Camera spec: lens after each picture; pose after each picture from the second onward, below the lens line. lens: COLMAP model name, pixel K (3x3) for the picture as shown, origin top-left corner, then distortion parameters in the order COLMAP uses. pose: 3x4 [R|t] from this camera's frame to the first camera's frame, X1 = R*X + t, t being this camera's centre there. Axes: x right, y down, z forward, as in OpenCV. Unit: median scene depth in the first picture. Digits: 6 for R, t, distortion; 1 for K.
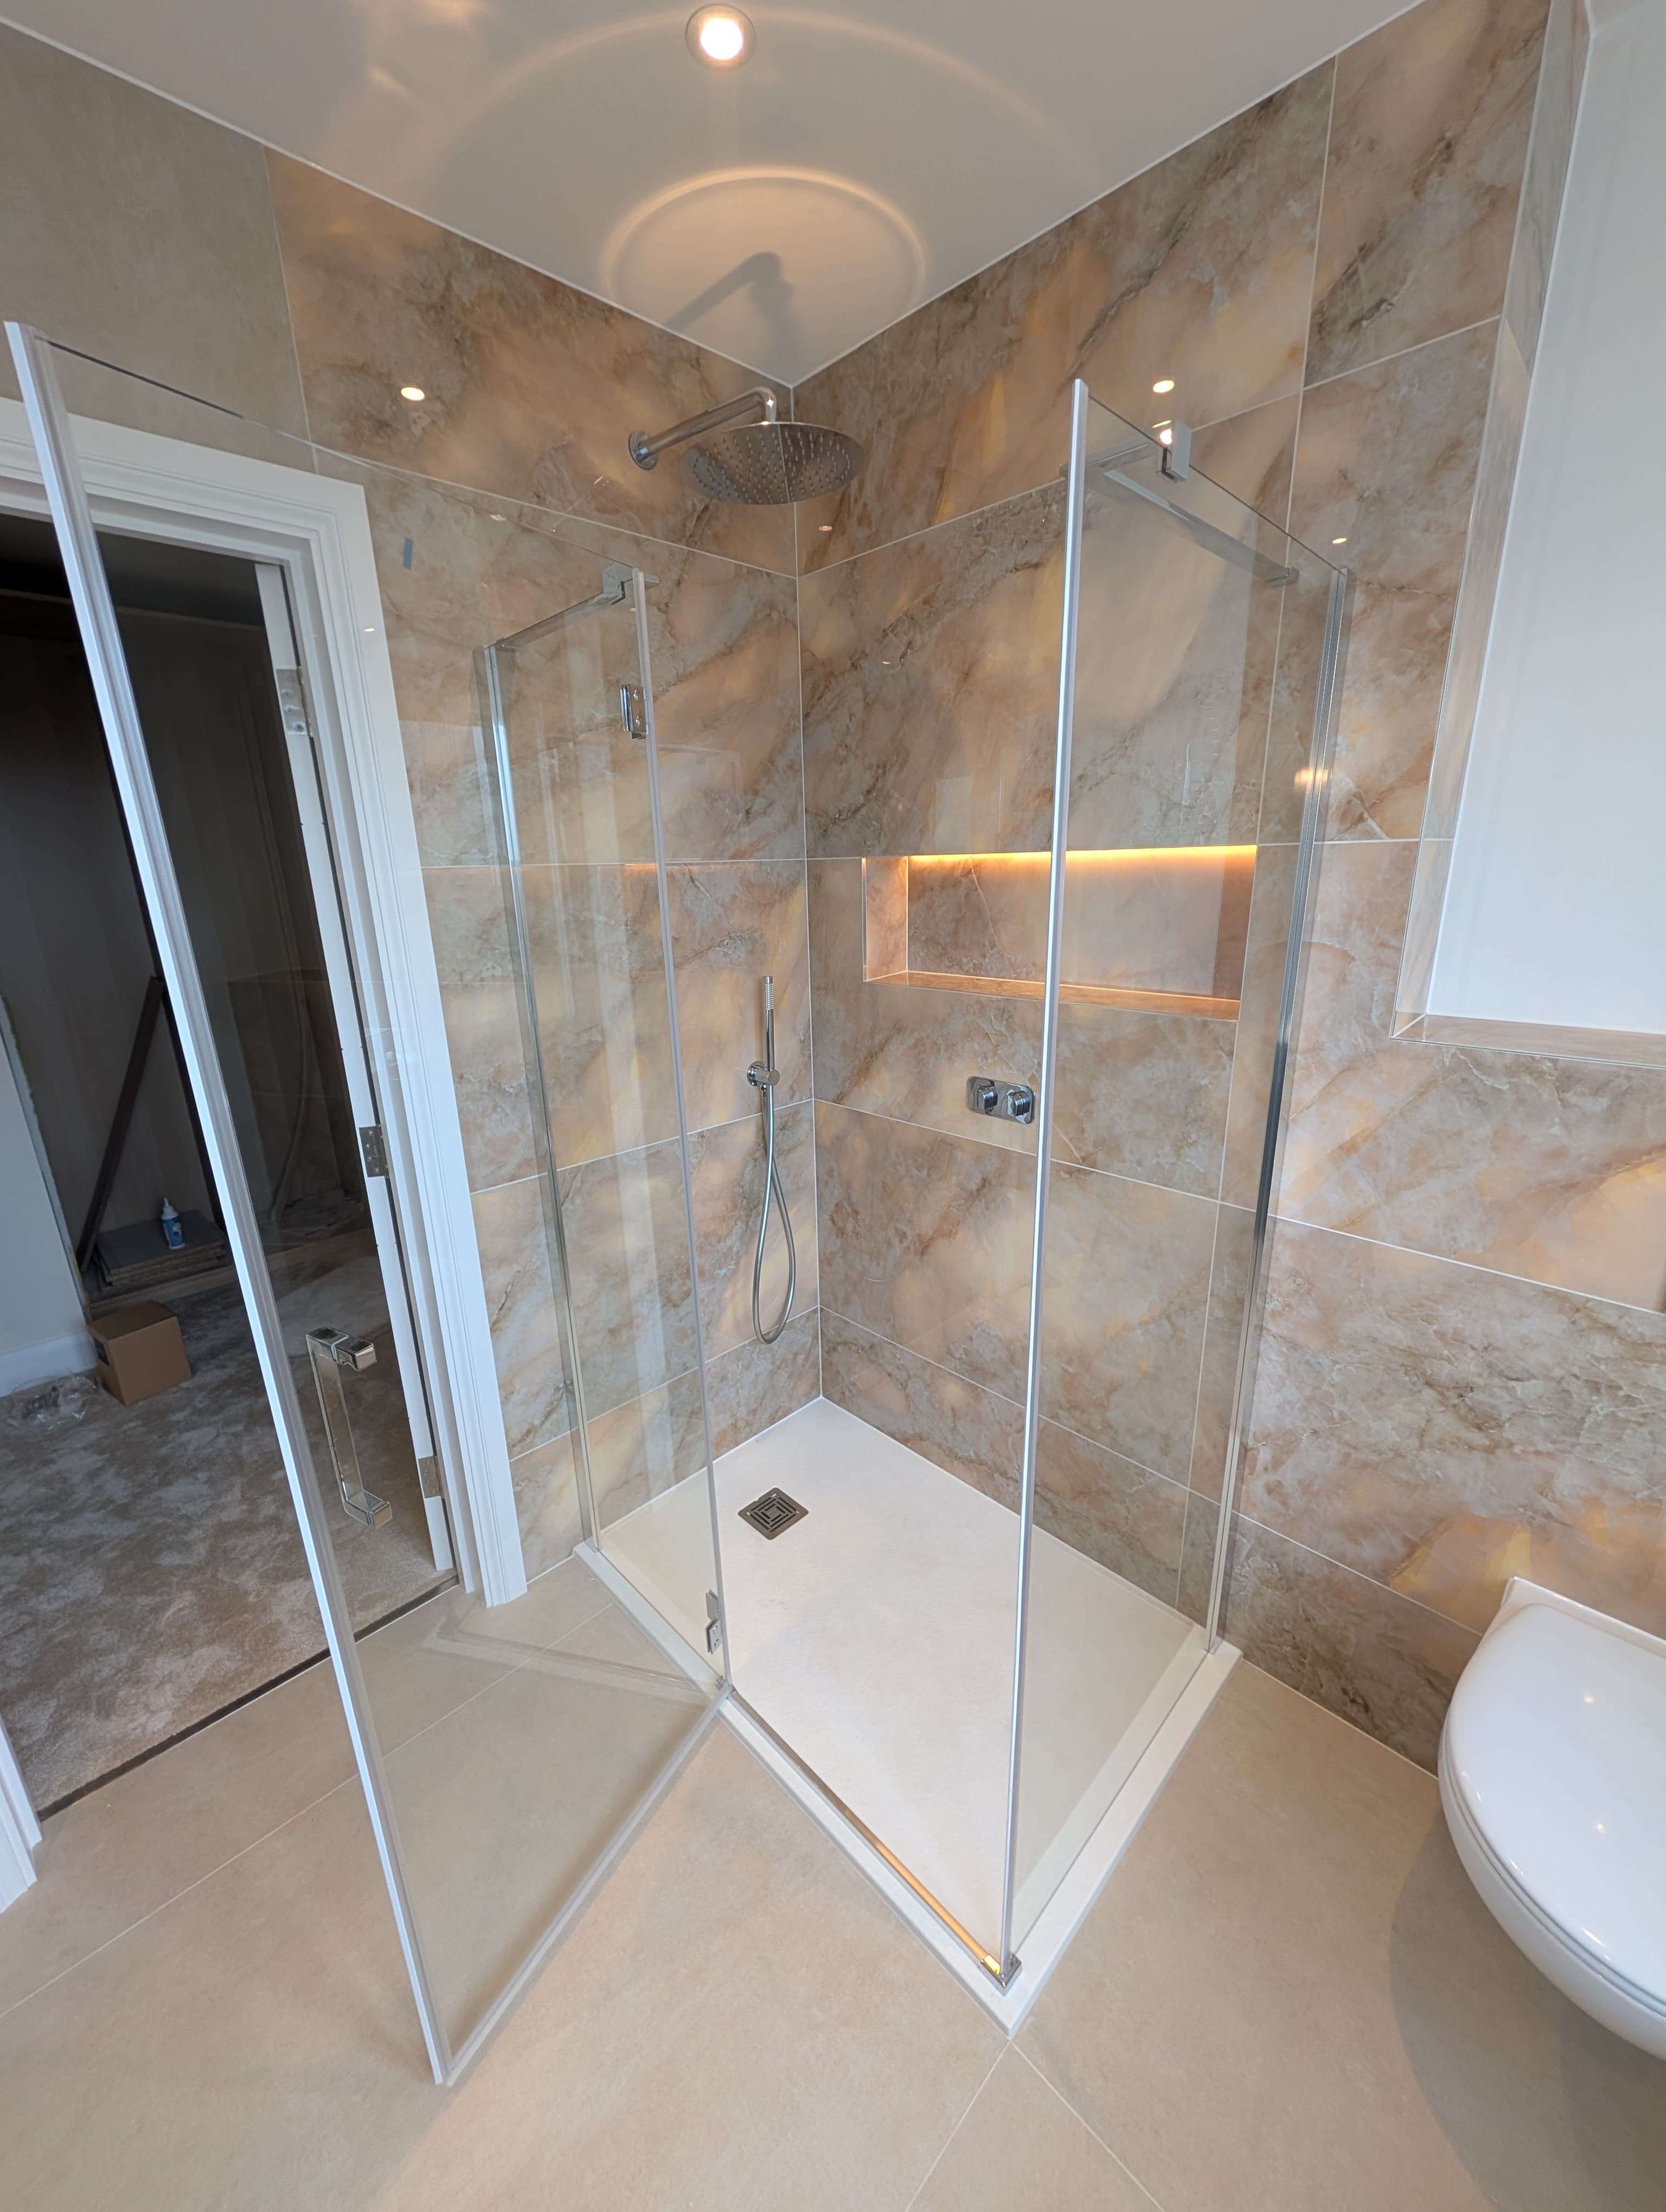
lens RADIAL K [[853.4, 0, 836.3], [0, 853.4, 1099.4], [0, 0, 1]] dist [0.000501, -0.000064]
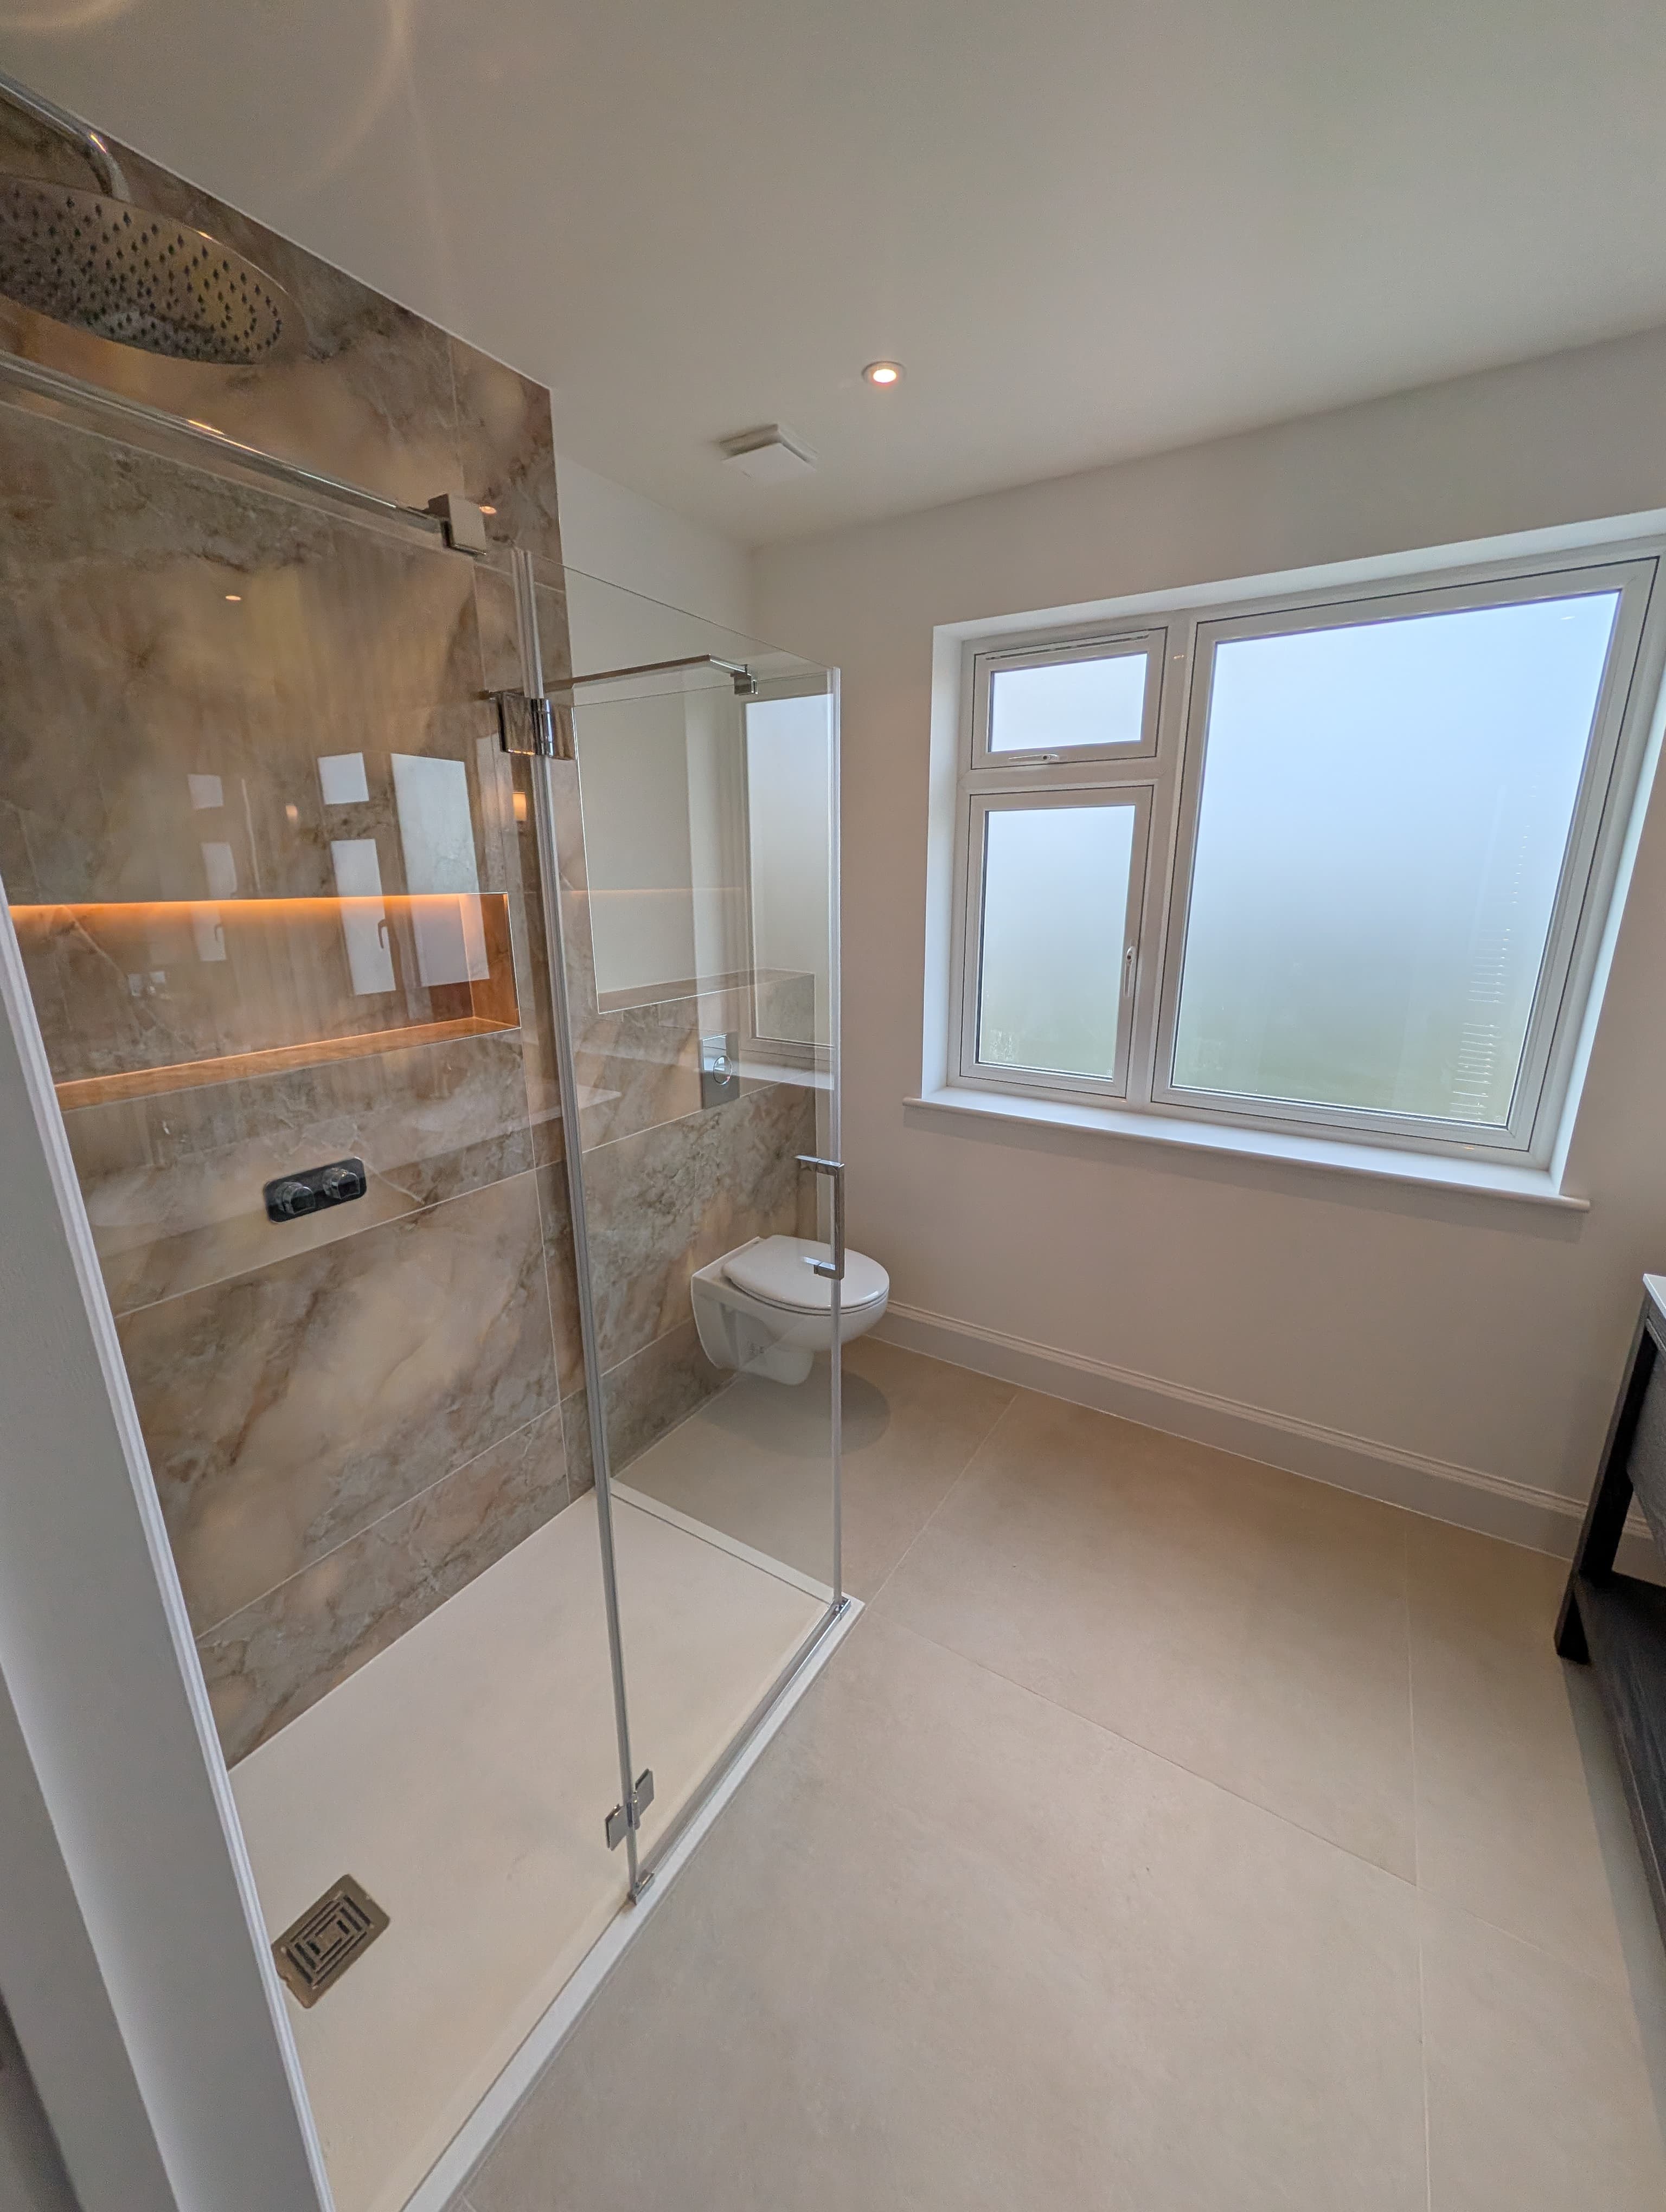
lens RADIAL K [[853.4, 0, 831.3], [0, 853.4, 1098.1], [0, 0, 1]] dist [0.000501, -0.000064]
pose [[-0.237670, -0.222637, 0.945487, -0.804685], [0.267727, 0.920660, 0.284090, -0.212524], [-0.933721, 0.320651, -0.159207, 0.724689]]
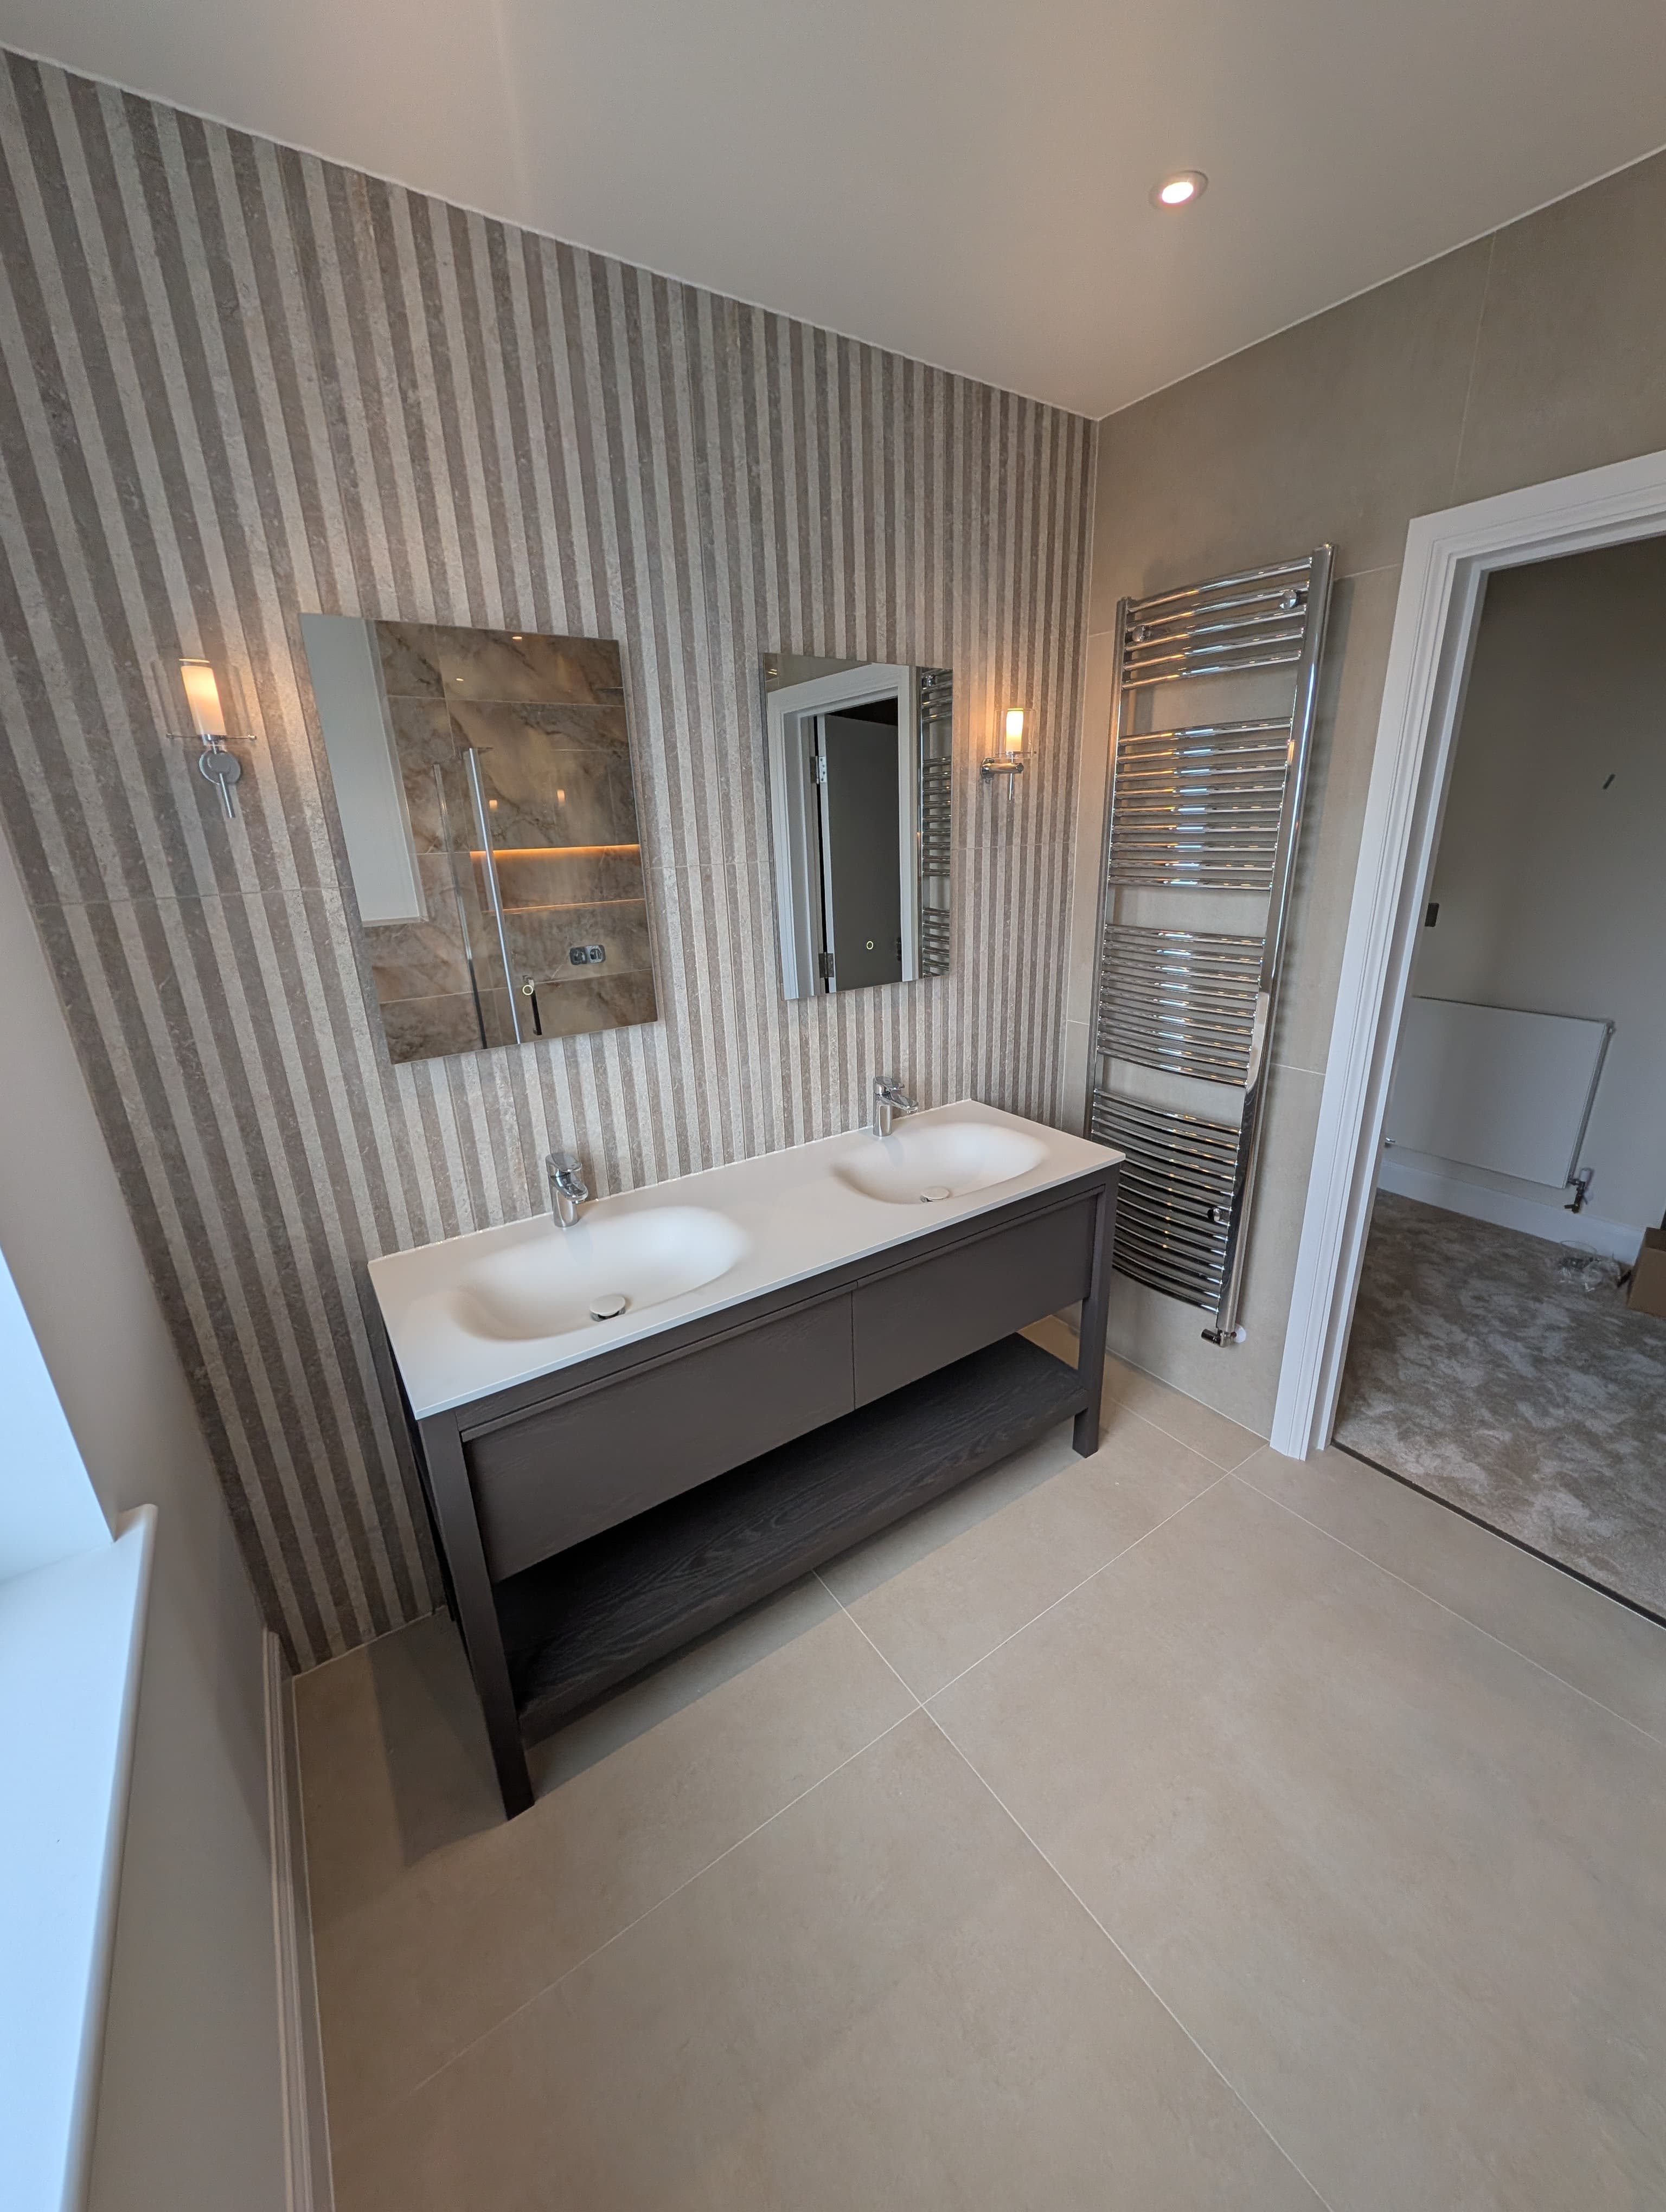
lens RADIAL K [[853.4, 0, 828.7], [0, 853.4, 1096.7], [0, 0, 1]] dist [0.000501, -0.000064]
pose [[-0.170444, 0.337103, -0.925911, 0.406364], [-0.226690, 0.901041, 0.369778, -0.082986], [0.958937, 0.272921, -0.077159, 0.064255]]
